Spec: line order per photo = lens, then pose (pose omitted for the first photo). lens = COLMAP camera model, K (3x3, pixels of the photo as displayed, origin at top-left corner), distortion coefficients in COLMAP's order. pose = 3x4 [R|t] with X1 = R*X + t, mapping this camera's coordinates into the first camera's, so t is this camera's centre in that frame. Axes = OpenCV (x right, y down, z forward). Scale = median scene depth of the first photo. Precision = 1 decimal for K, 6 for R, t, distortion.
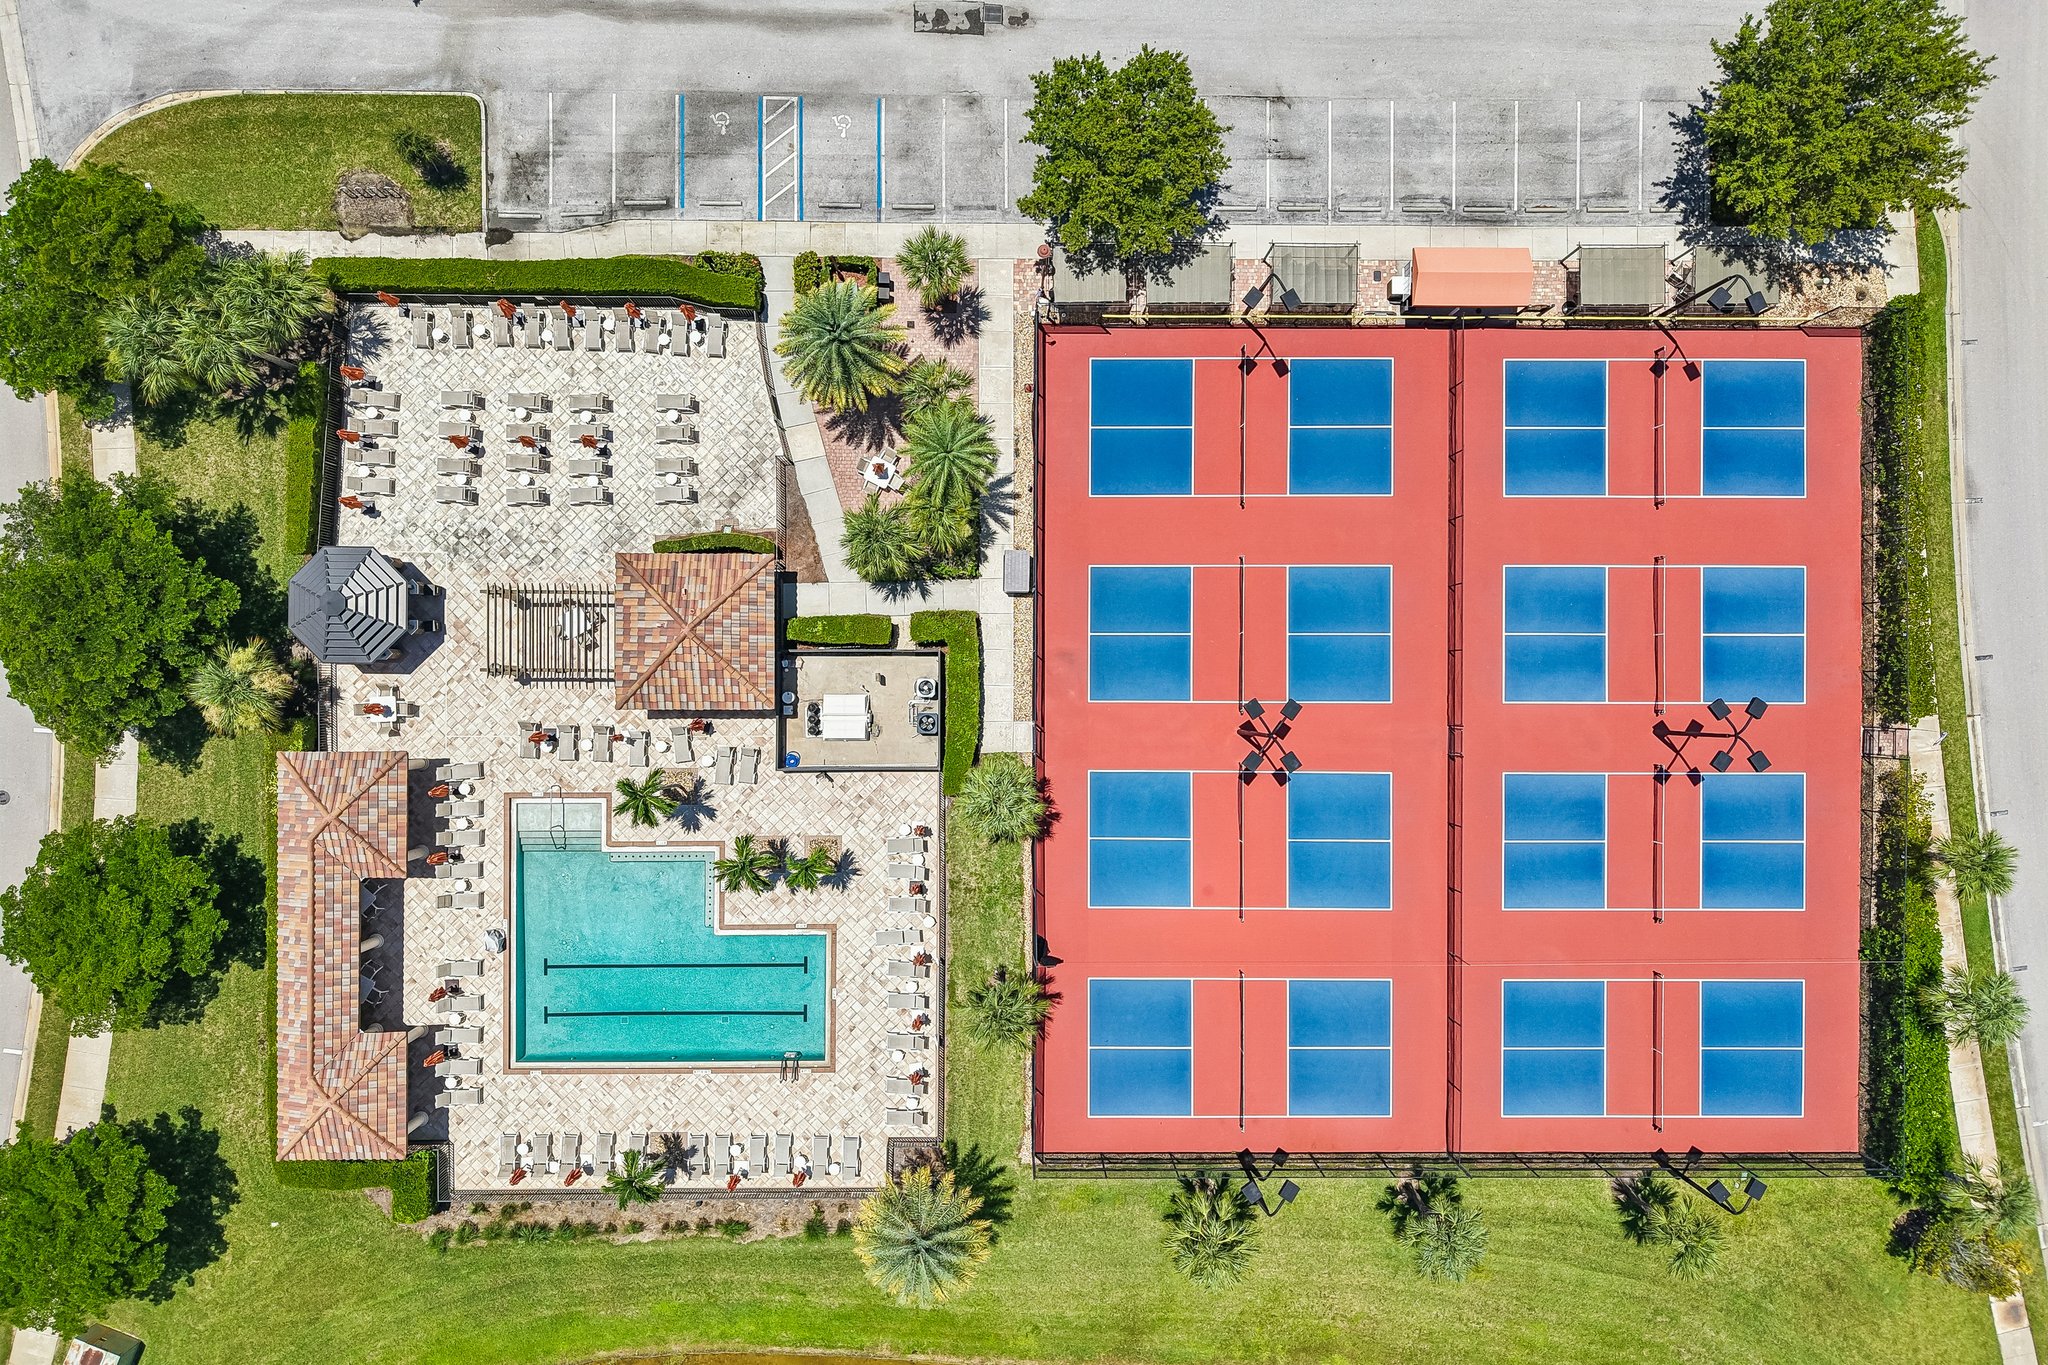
lens RADIAL K [[1361.2, 0, 1015.0], [0, 1361.2, 689.4], [0, 0, 1]] dist [0.048234, -0.051345]
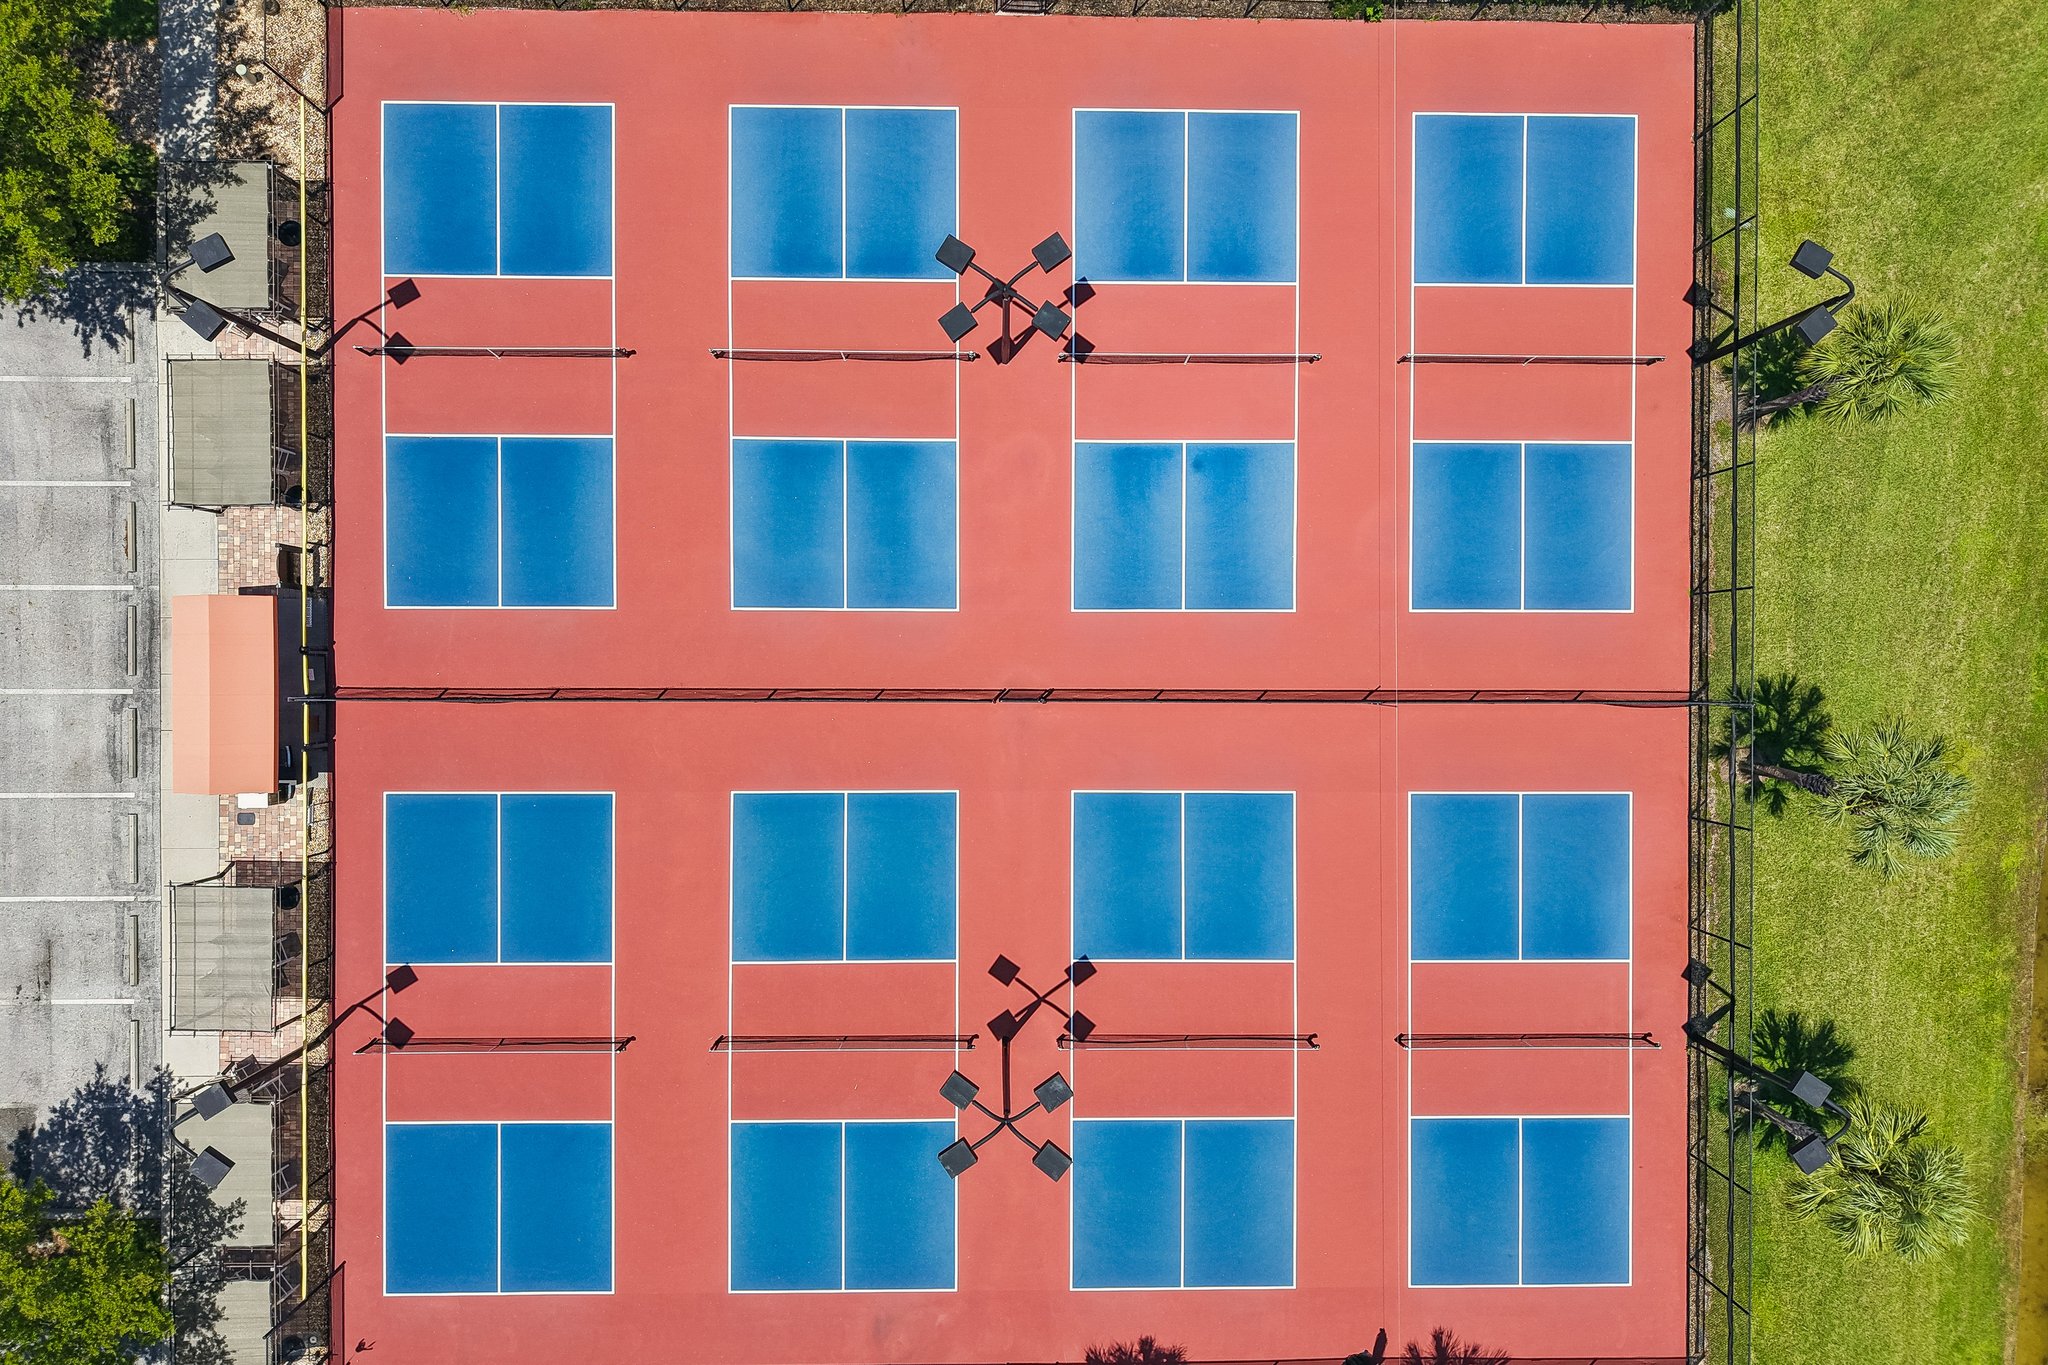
lens RADIAL K [[1361.2, 0, 1015.0], [0, 1361.2, 689.4], [0, 0, 1]] dist [0.048234, -0.051345]
pose [[-0.000752, -0.999714, -0.023892, 0.339757], [0.999766, -0.001267, 0.021575, 0.022246], [-0.021599, -0.023870, 0.999482, 0.398206]]
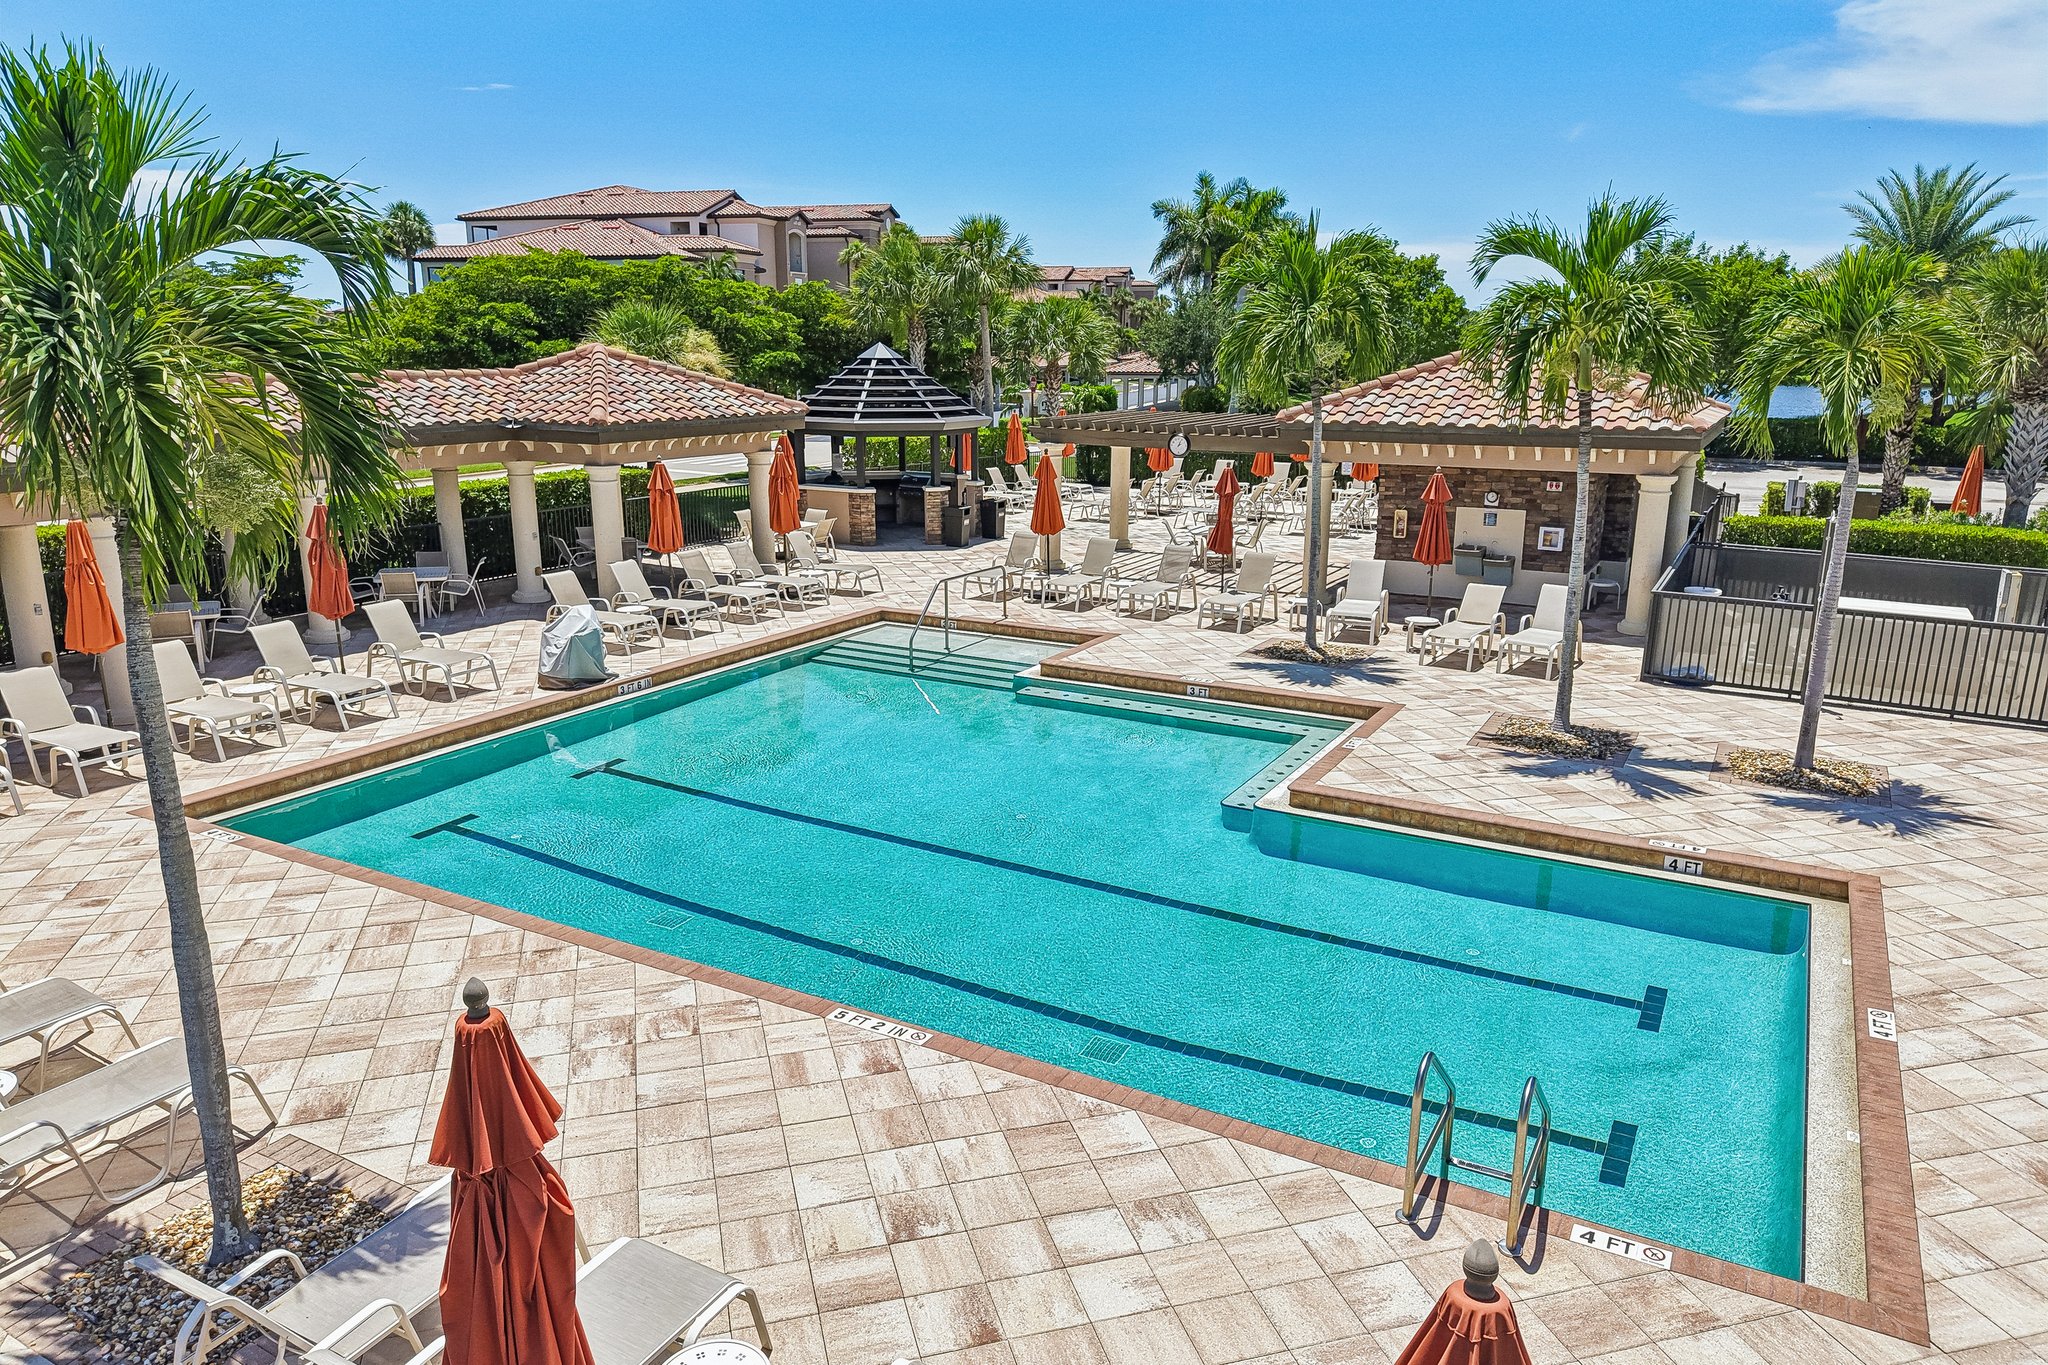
lens RADIAL K [[1361.2, 0, 1015.0], [0, 1361.2, 689.4], [0, 0, 1]] dist [0.048234, -0.051345]
pose [[0.870409, 0.103854, -0.481252, -0.147511], [-0.492084, 0.214411, -0.843731, 0.390959], [0.015561, 0.971207, 0.237730, 0.930979]]
